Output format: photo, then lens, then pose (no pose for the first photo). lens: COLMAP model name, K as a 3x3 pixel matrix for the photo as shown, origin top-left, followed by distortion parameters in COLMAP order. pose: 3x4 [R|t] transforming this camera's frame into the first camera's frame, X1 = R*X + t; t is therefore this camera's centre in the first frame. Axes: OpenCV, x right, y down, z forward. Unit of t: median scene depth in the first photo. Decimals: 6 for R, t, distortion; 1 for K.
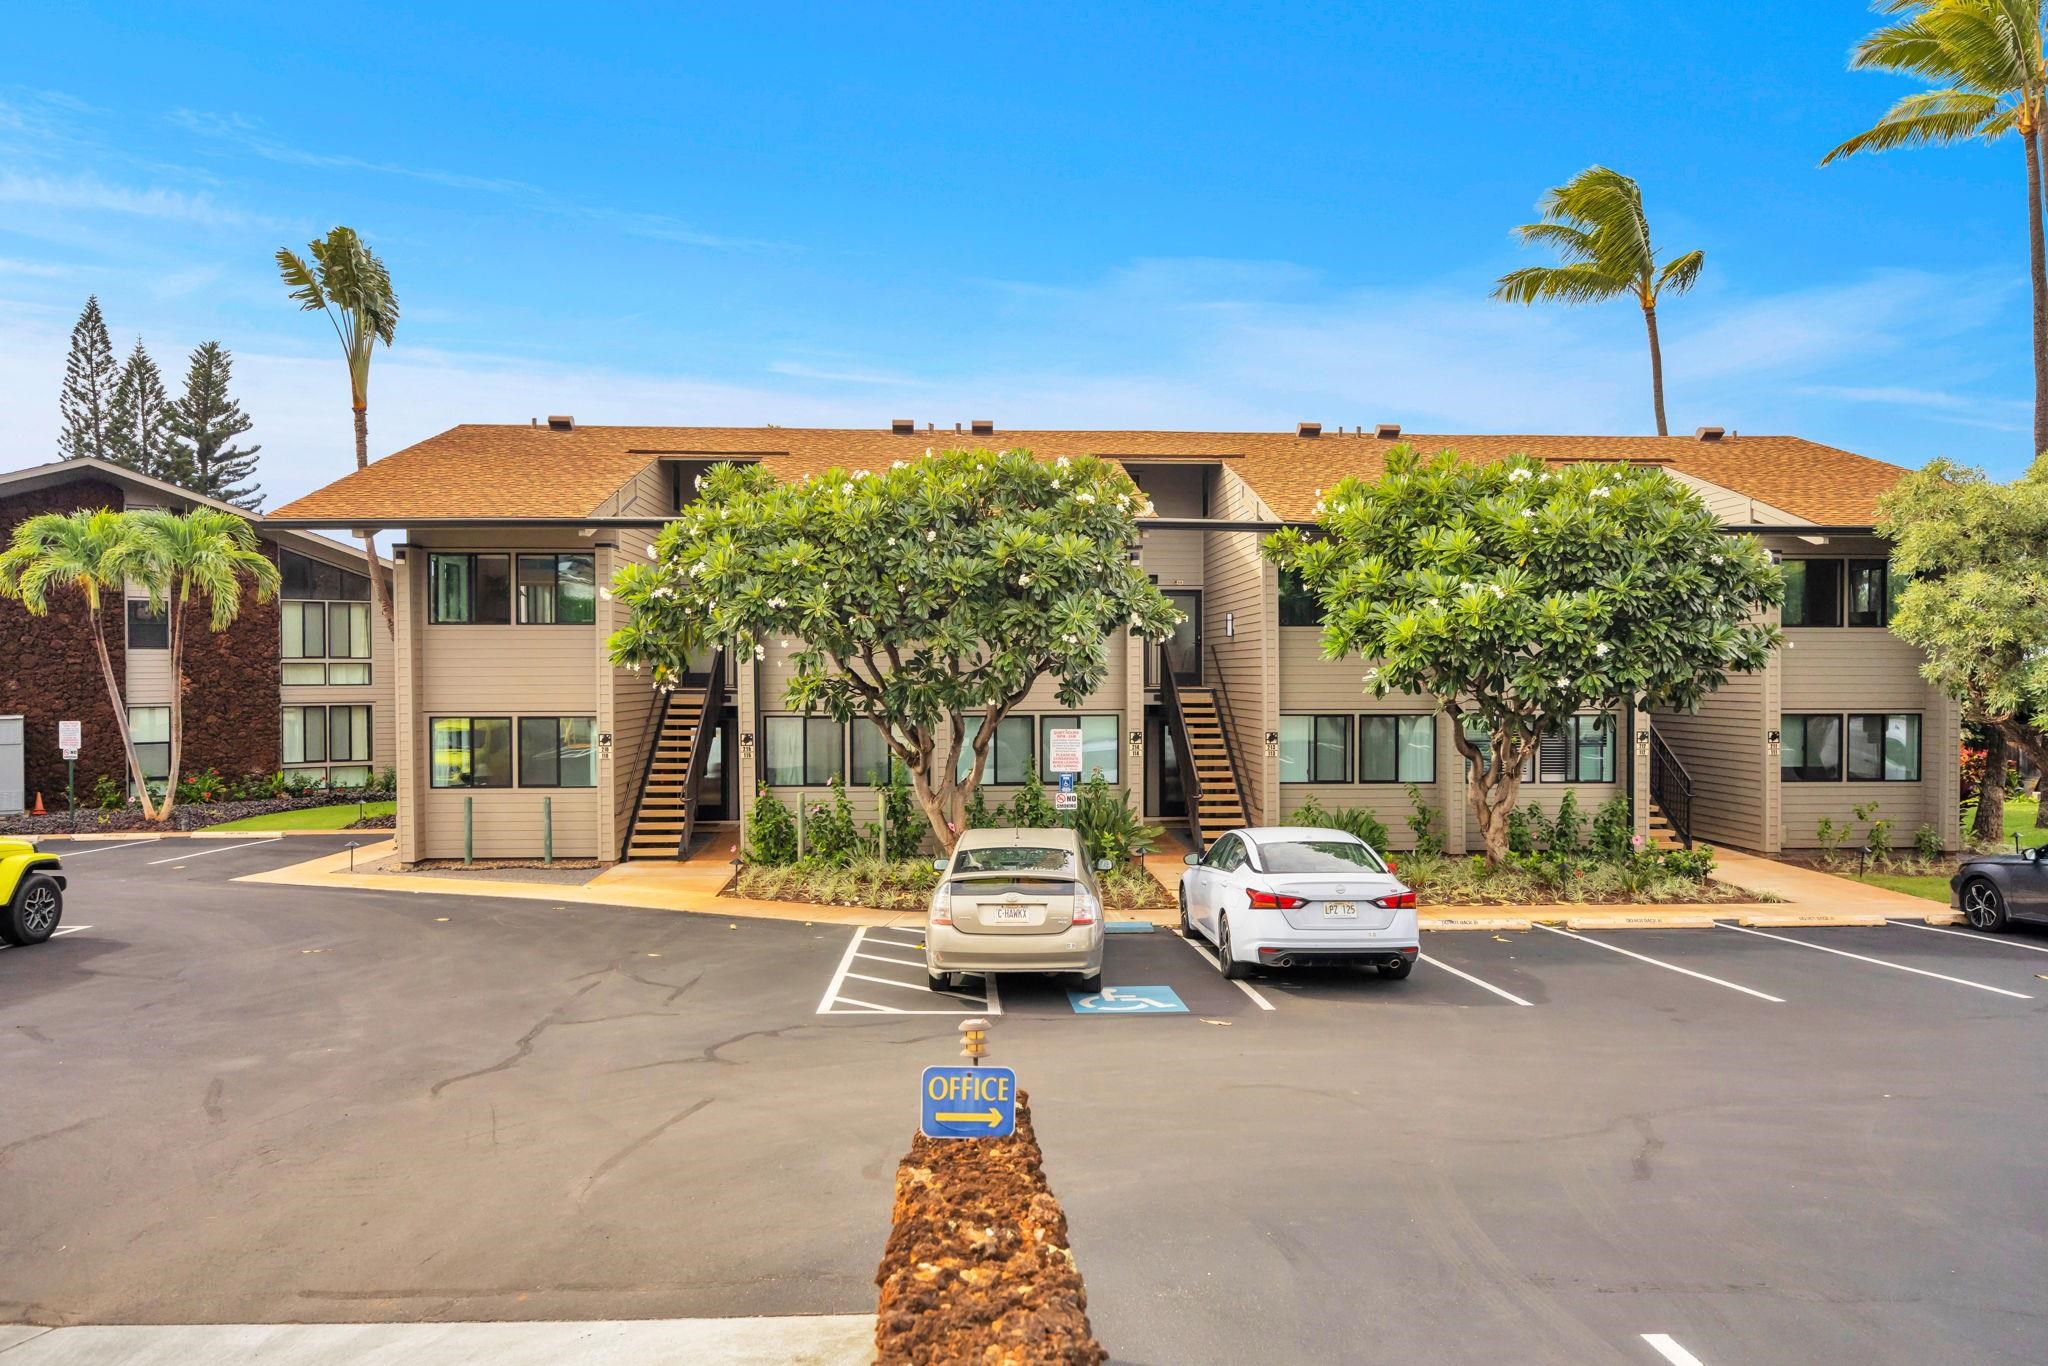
lens RADIAL K [[1454.4, 0, 1024.0], [0, 1454.4, 683.0], [0, 0, 1]] dist [0.026920, -0.000746]
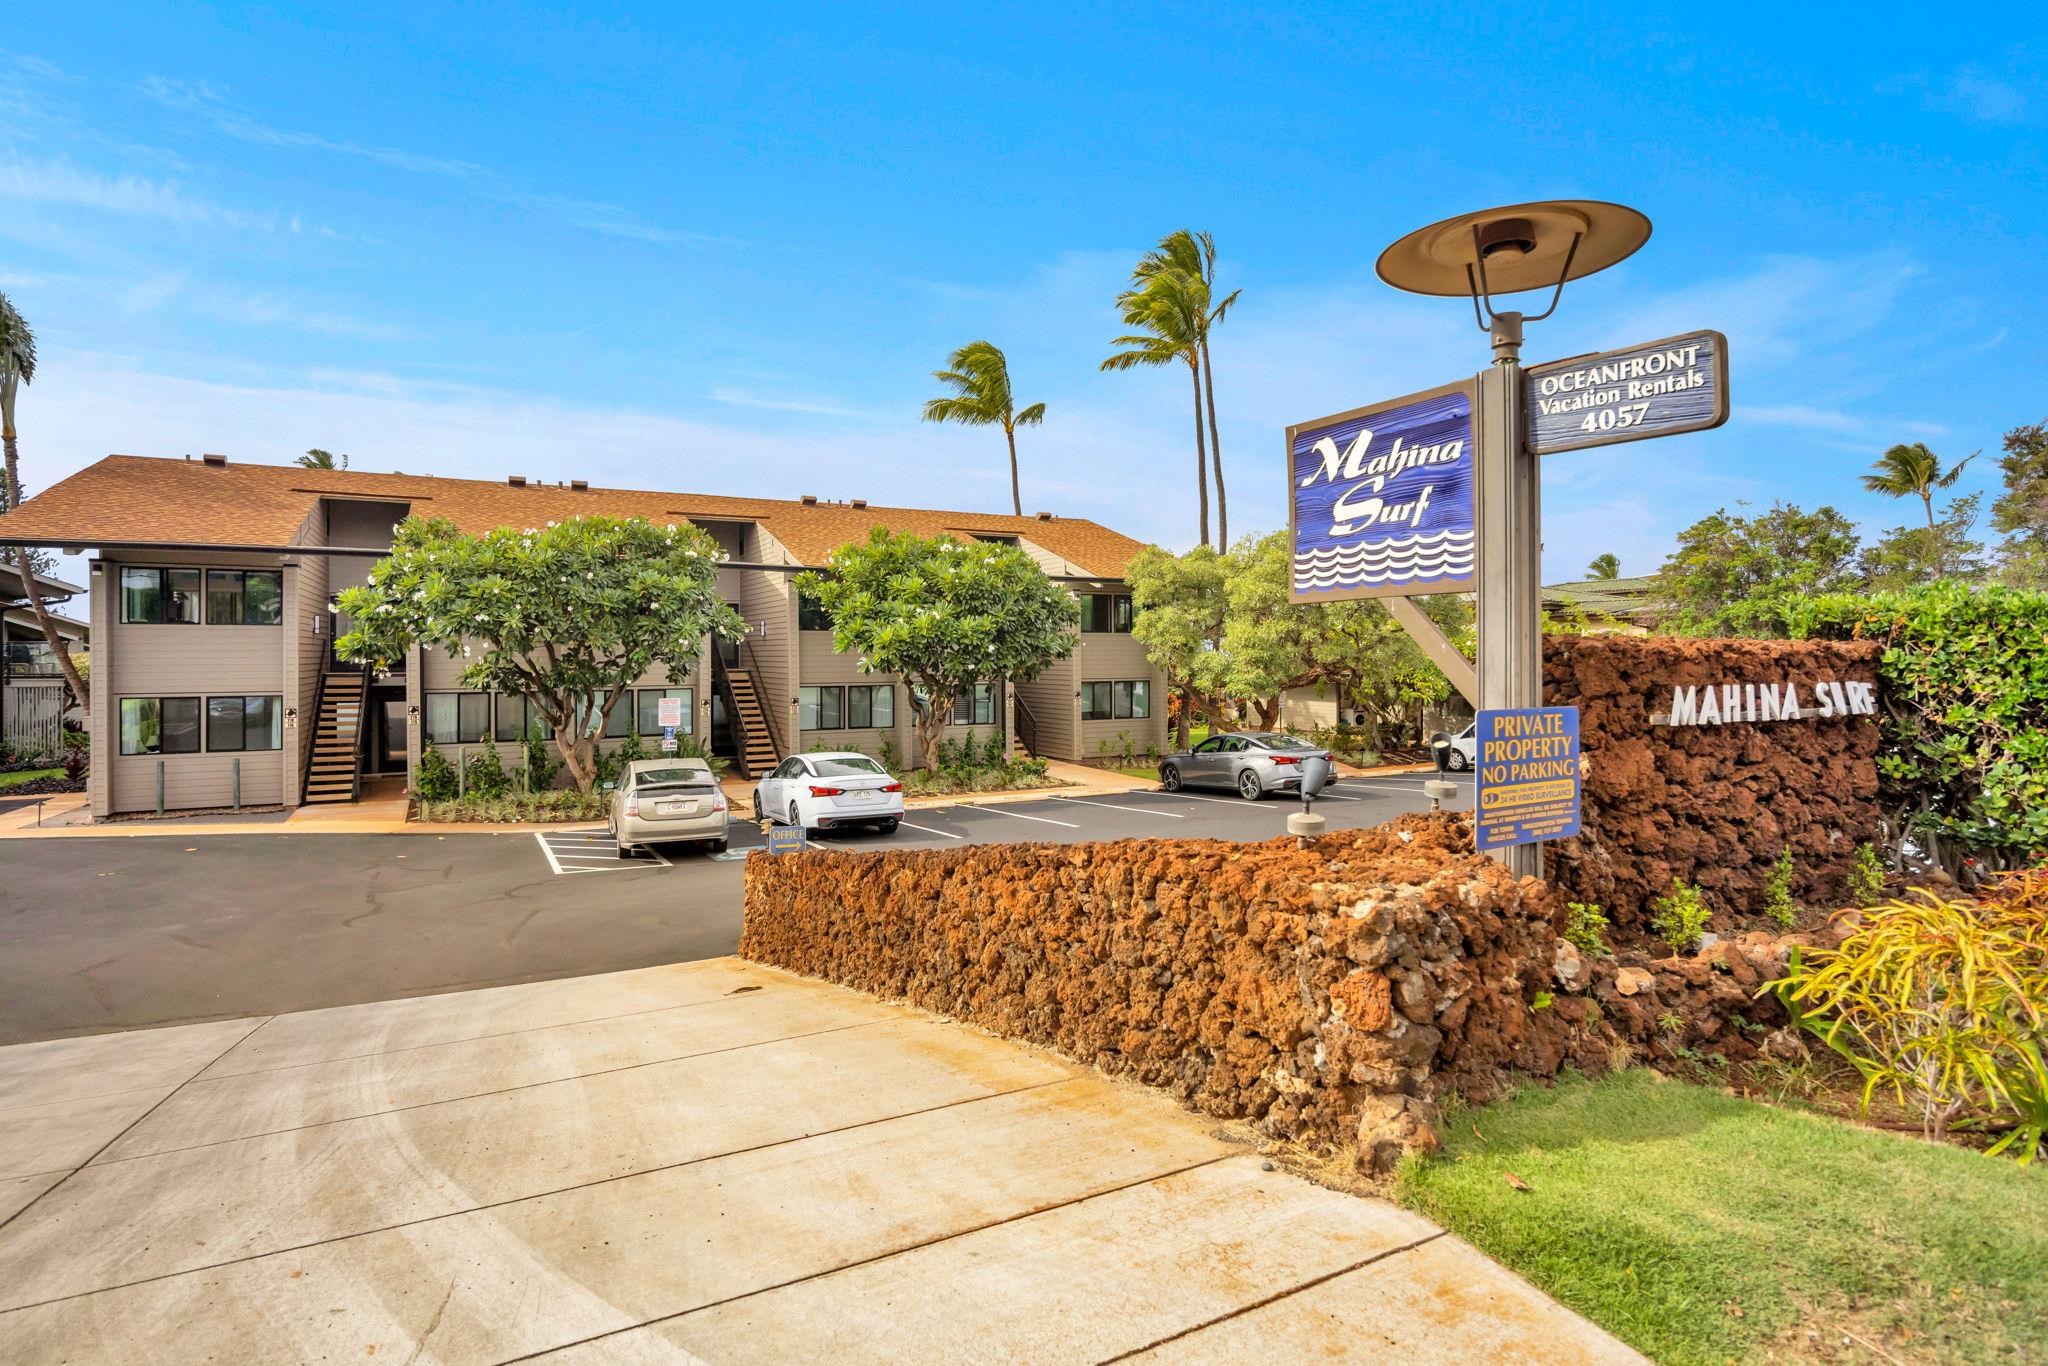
lens RADIAL K [[1541.6, 0, 1024.0], [0, 1541.6, 683.0], [0, 0, 1]] dist [-0.003224, 0.000813]
pose [[0.911904, -0.015620, 0.410107, -0.308053], [0.006022, 0.999677, 0.024686, -0.023576], [-0.410360, -0.020041, 0.911703, -0.664871]]
